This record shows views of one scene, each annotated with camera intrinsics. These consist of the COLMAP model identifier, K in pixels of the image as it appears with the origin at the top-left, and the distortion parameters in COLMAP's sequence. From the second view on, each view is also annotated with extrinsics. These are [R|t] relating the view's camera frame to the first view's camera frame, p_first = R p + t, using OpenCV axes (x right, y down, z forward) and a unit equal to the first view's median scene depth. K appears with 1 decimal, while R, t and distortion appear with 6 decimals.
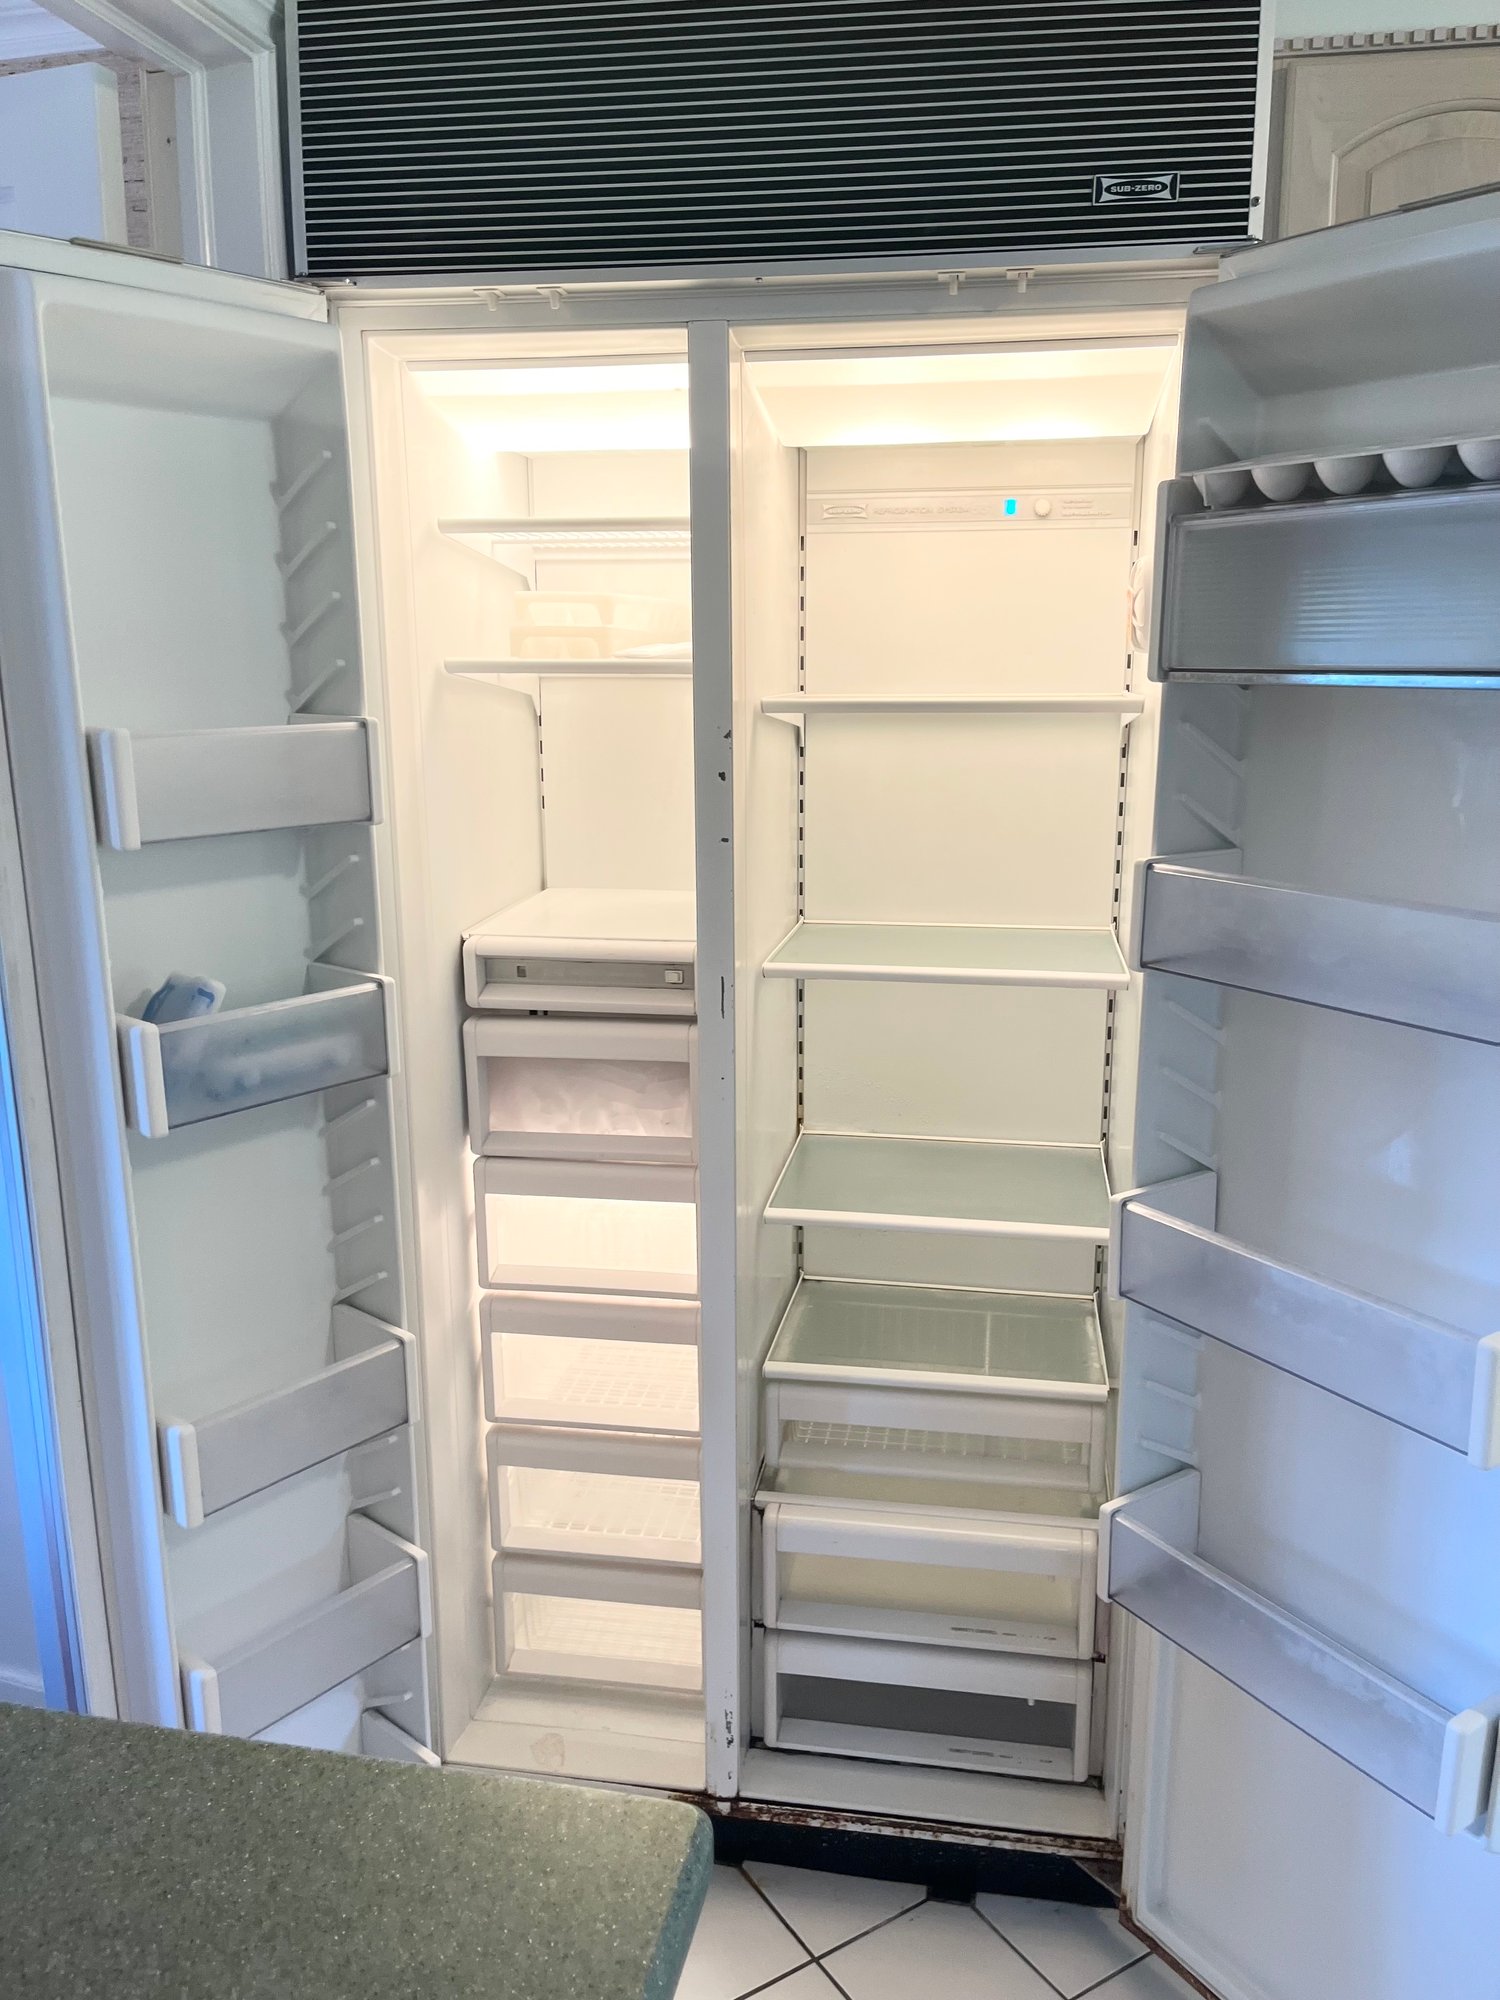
lens RADIAL K [[1539.6, 0, 759.0], [0, 1539.6, 985.4], [0, 0, 1]] dist [0.046383, -0.064065]
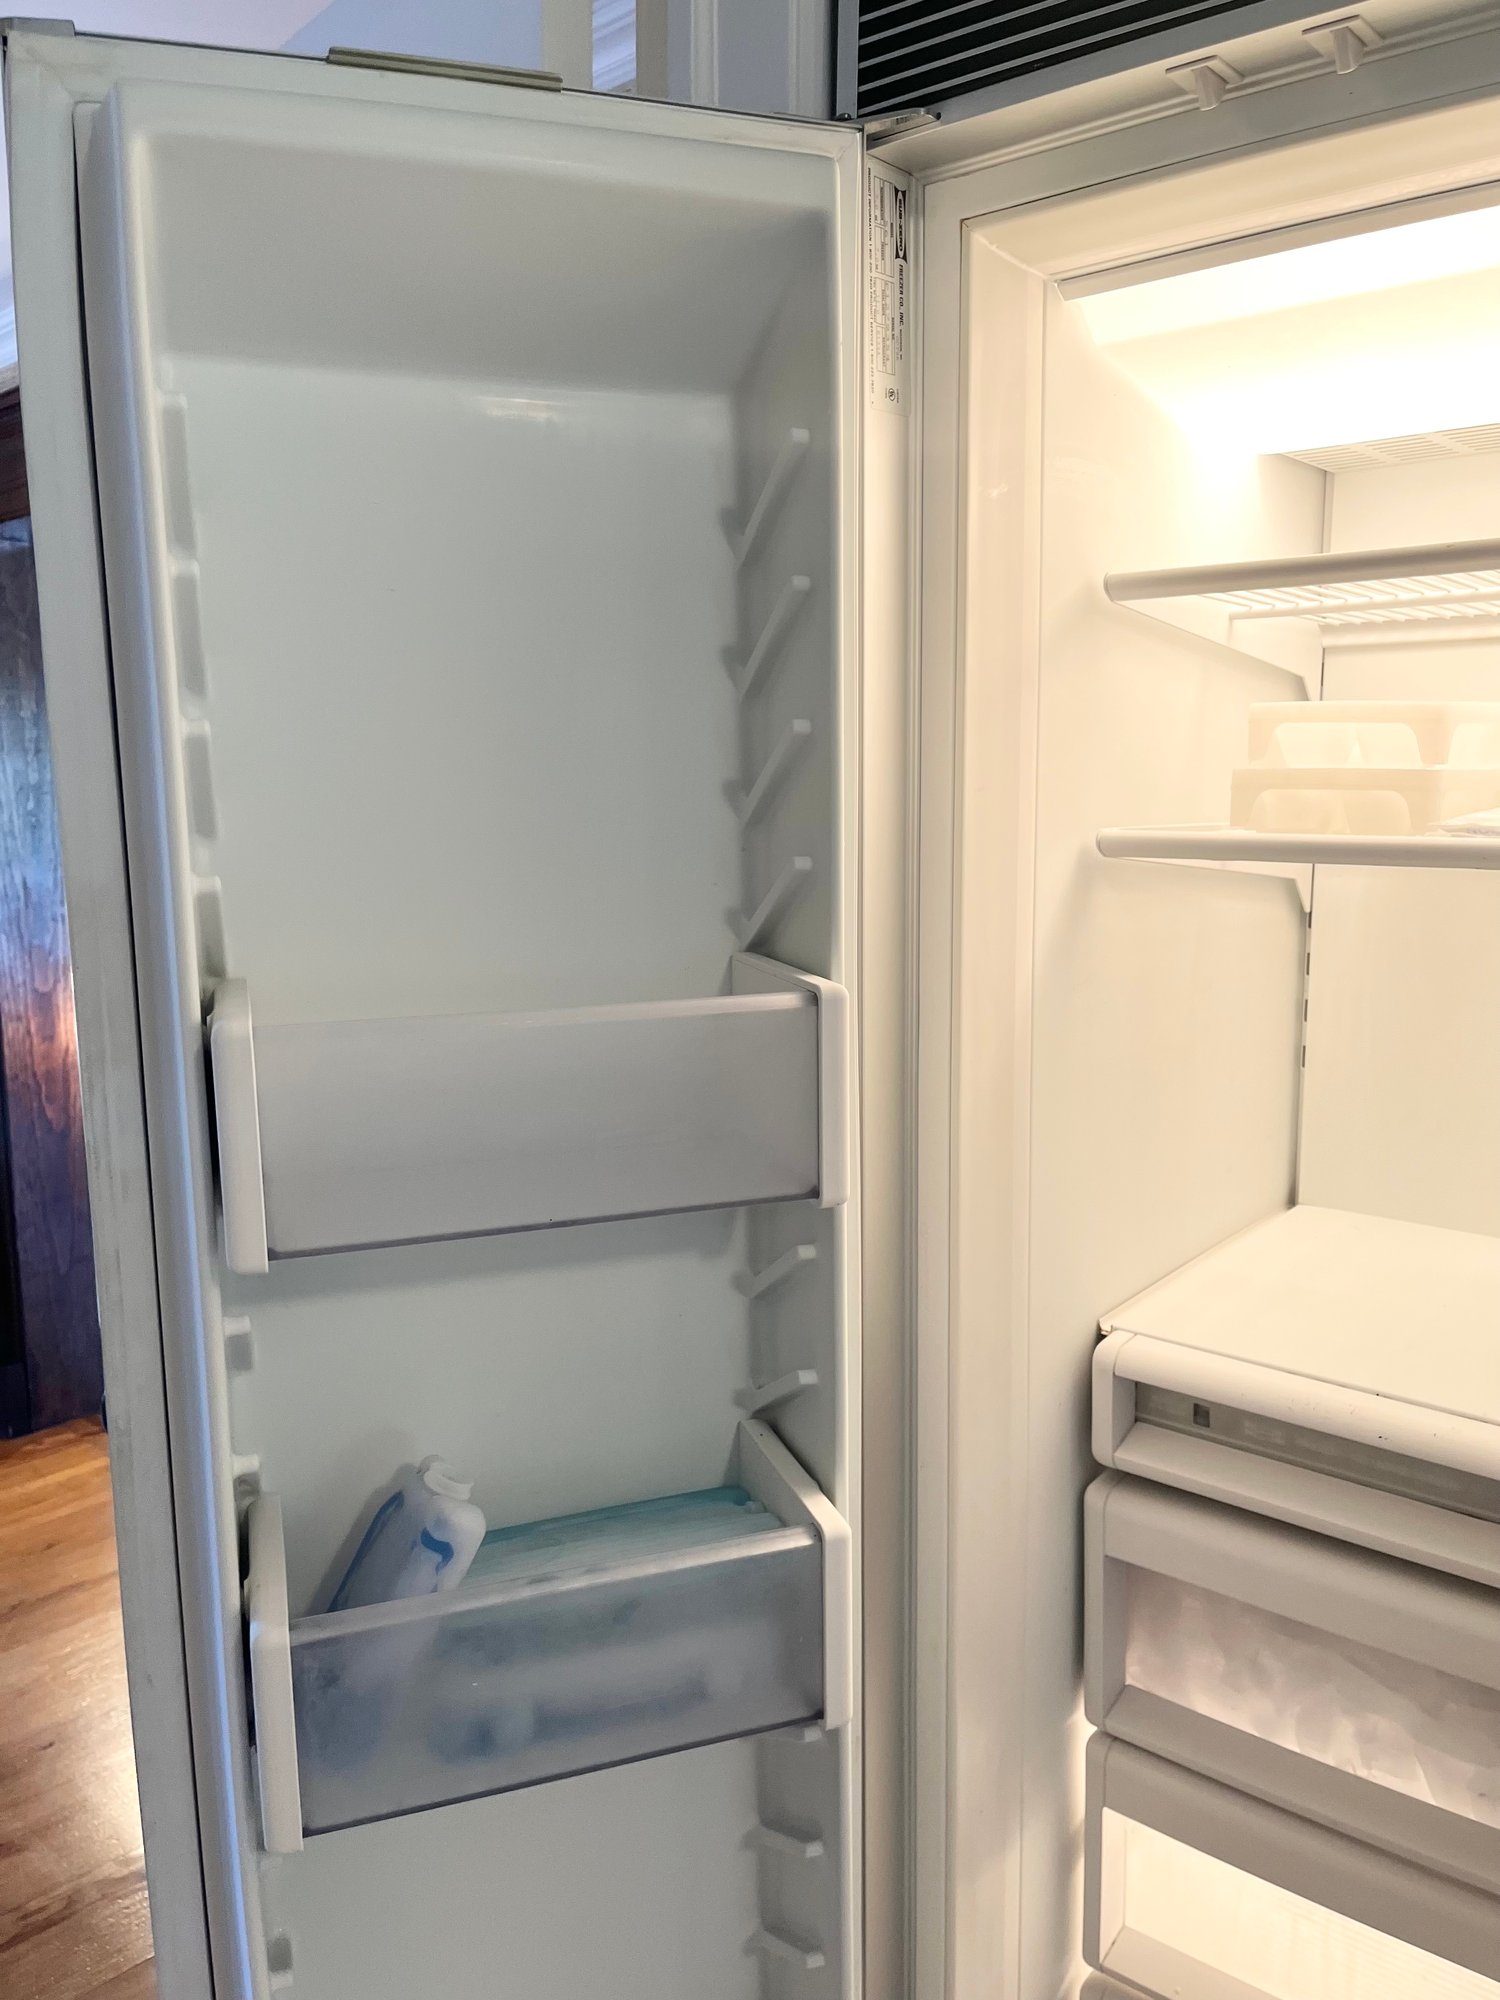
lens RADIAL K [[1539.6, 0, 764.1], [0, 1539.6, 997.6], [0, 0, 1]] dist [0.046383, -0.064065]
pose [[0.861044, 0.072456, -0.503342, -0.027159], [-0.102334, 0.994237, -0.031937, -0.118502], [0.498127, 0.079008, 0.863497, 0.458536]]
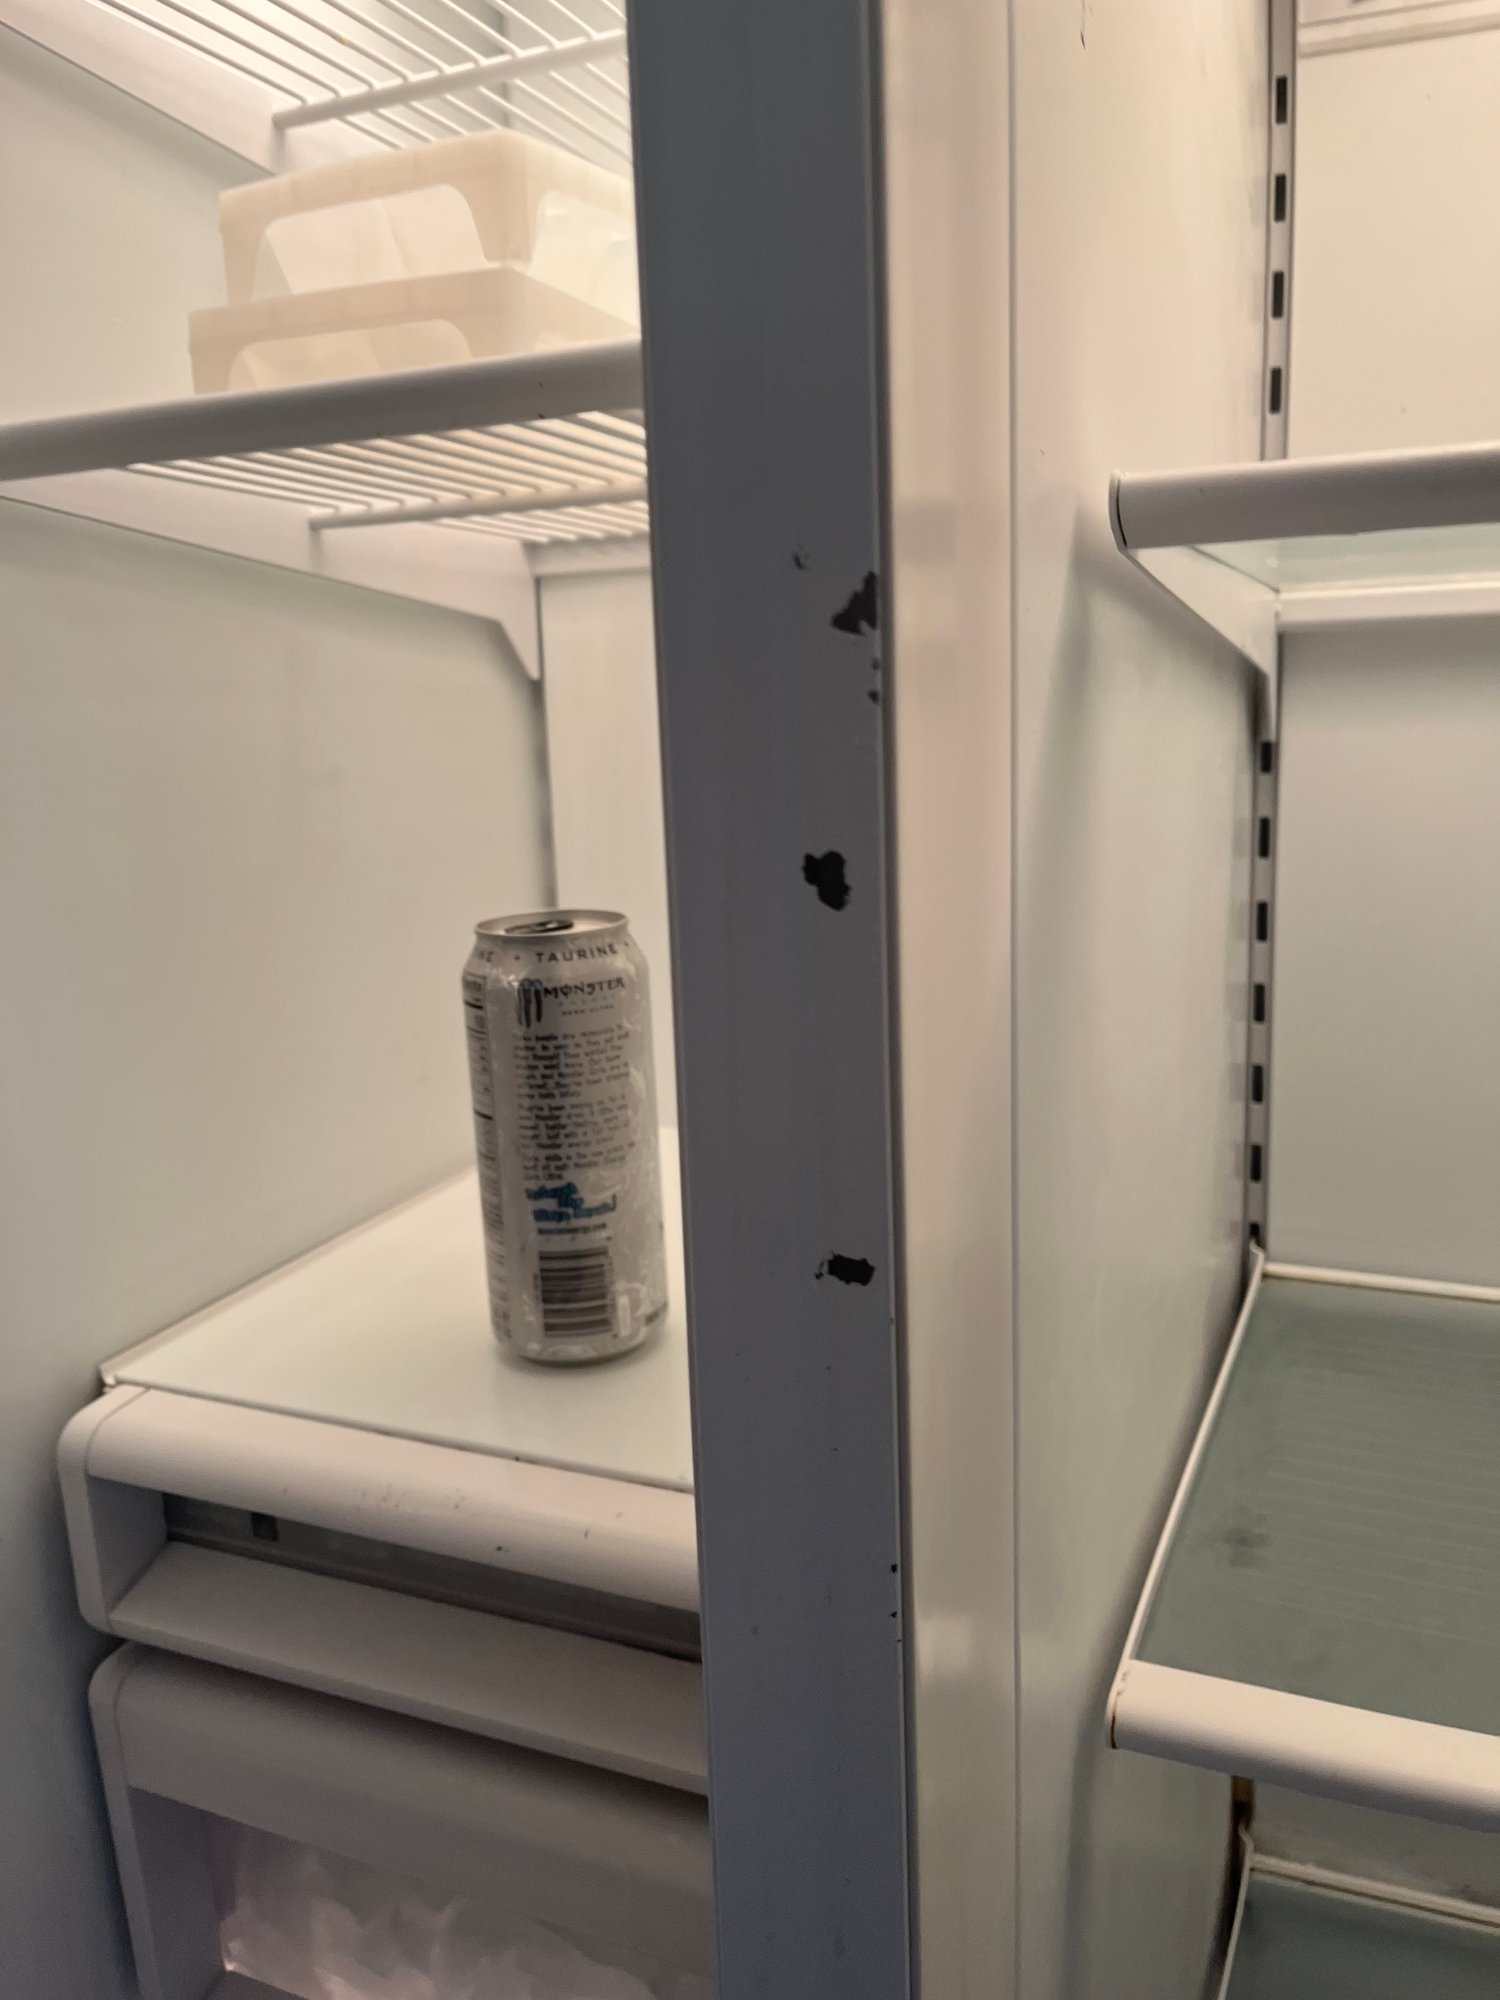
lens RADIAL K [[1539.6, 0, 760.2], [0, 1539.6, 1009.9], [0, 0, 1]] dist [0.046383, -0.064065]
pose [[0.968806, 0.018619, -0.247121, 0.007196], [-0.020704, 0.999769, -0.005841, -0.105874], [0.246955, 0.010775, 0.968967, 0.738450]]
